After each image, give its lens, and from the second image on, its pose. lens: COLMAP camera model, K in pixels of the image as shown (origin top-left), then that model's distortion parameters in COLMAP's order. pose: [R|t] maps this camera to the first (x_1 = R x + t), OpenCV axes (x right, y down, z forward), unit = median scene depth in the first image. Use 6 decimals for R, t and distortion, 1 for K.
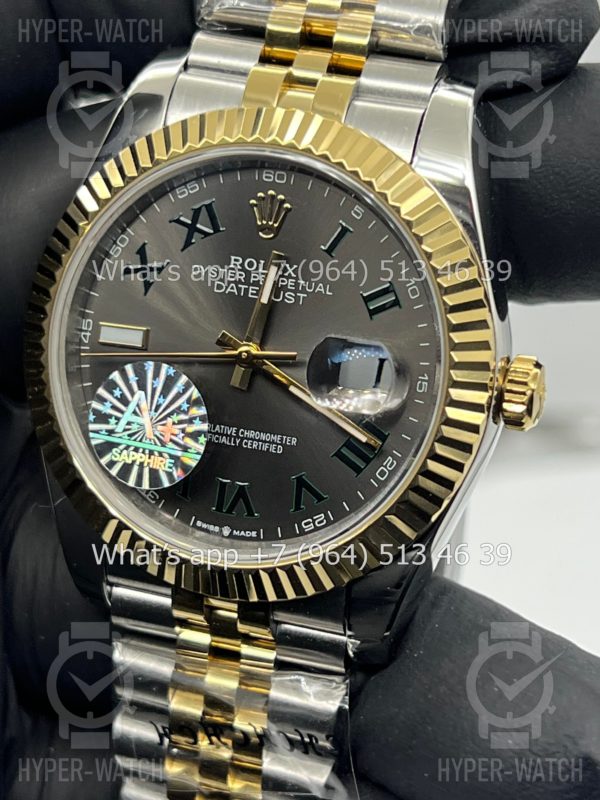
lens RADIAL K [[1784.9, 0, 302.7], [0, 1784.9, 398.9], [0, 0, 1]] dist [0.253753, 0.000000]
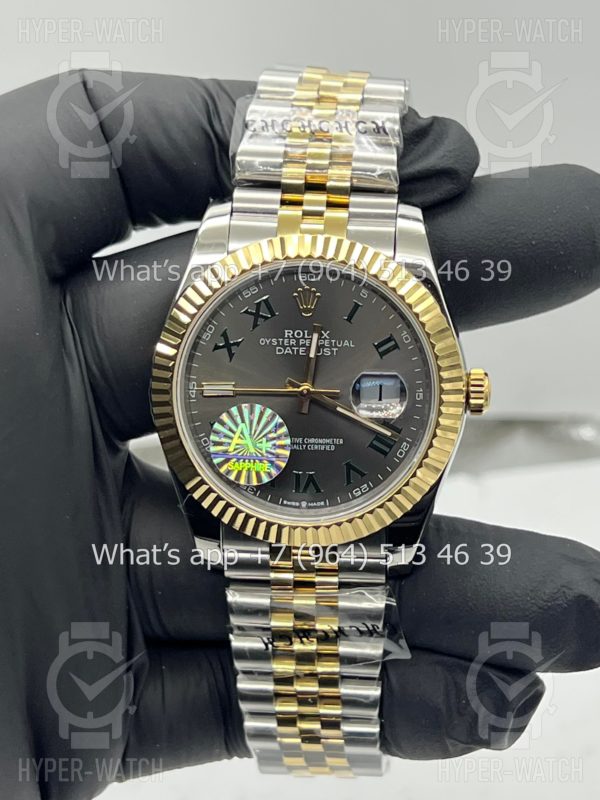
lens RADIAL K [[1771.6, 0, 296.0], [0, 1771.6, 394.7], [0, 0, 1]] dist [0.194537, 0.000000]
pose [[0.972800, -0.135998, 0.187524, -0.329853], [0.135670, 0.990646, 0.014642, -0.045153], [-0.187761, 0.011198, 0.982151, -0.527376]]
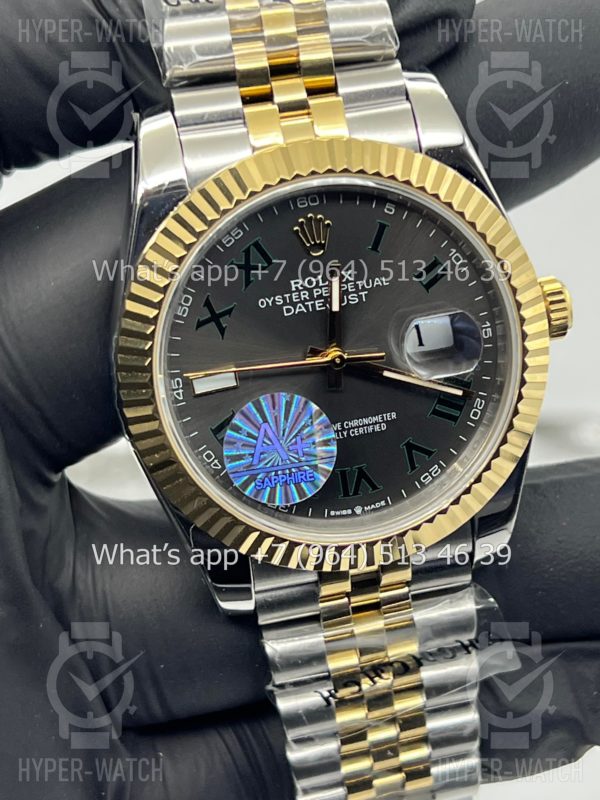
lens RADIAL K [[1771.6, 0, 310.6], [0, 1771.6, 421.4], [0, 0, 1]] dist [0.194537, 0.000000]
pose [[0.858174, -0.363271, 0.362729, -0.461814], [0.315304, 0.930584, 0.186004, -0.199867], [-0.405119, -0.045254, 0.913143, -0.016865]]
